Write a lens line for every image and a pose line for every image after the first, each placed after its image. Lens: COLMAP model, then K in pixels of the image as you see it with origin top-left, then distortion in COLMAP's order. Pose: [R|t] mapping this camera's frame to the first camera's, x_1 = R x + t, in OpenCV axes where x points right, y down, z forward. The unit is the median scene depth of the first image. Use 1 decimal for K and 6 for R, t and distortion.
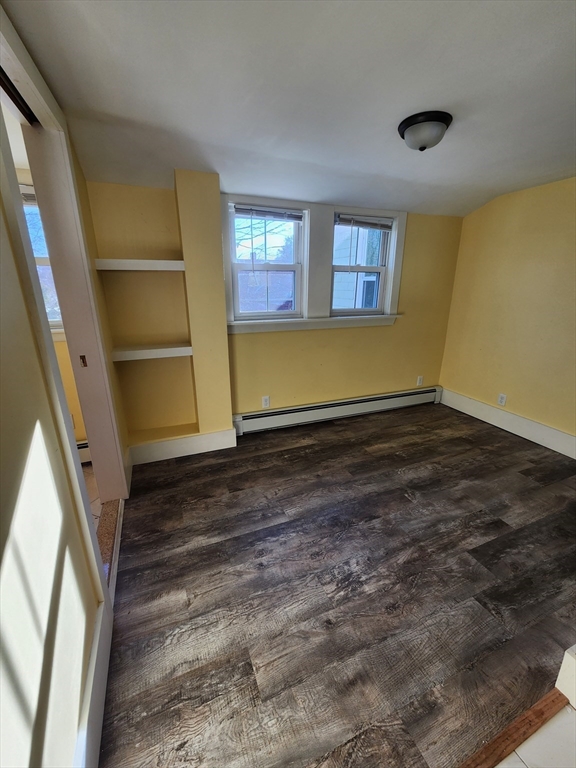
lens RADIAL K [[314.7, 0, 286.1], [0, 314.7, 381.0], [0, 0, 1]] dist [0.006232, -0.004443]
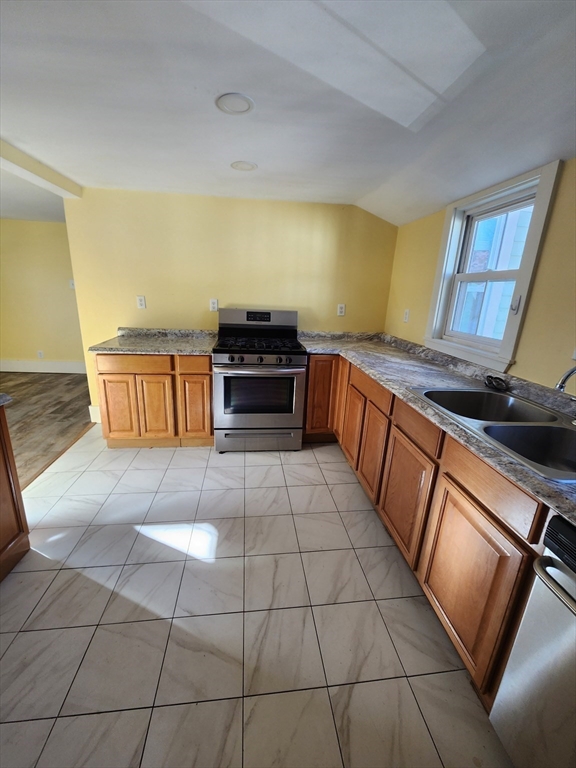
lens RADIAL K [[314.7, 0, 281.3], [0, 314.7, 377.8], [0, 0, 1]] dist [0.006232, -0.004443]
pose [[0.287702, -0.245728, 0.925659, -0.618187], [0.243367, 0.953556, 0.177493, 0.258837], [-0.926283, 0.174209, 0.334142, -0.836099]]
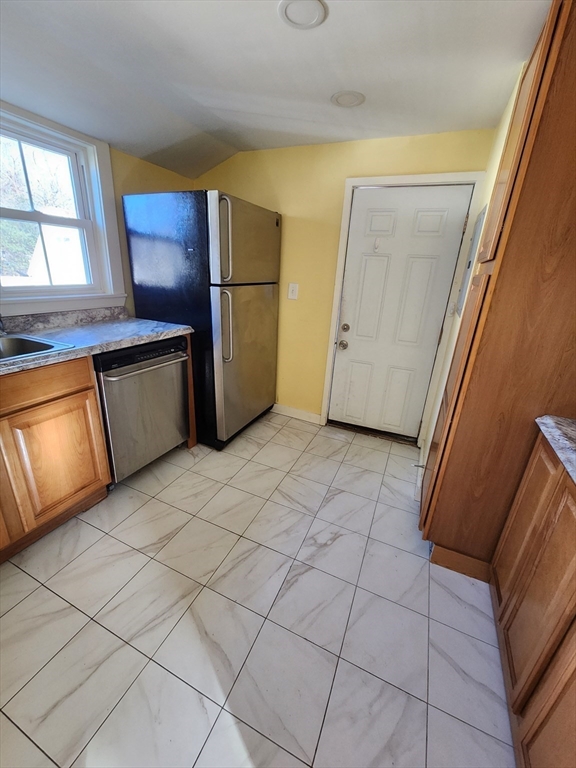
lens RADIAL K [[314.7, 0, 285.5], [0, 314.7, 379.1], [0, 0, 1]] dist [0.006232, -0.004443]
pose [[-0.728849, 0.183764, -0.659552, -0.076299], [-0.261535, 0.815535, 0.516238, 0.114138], [0.632754, 0.548756, -0.546341, -0.306050]]
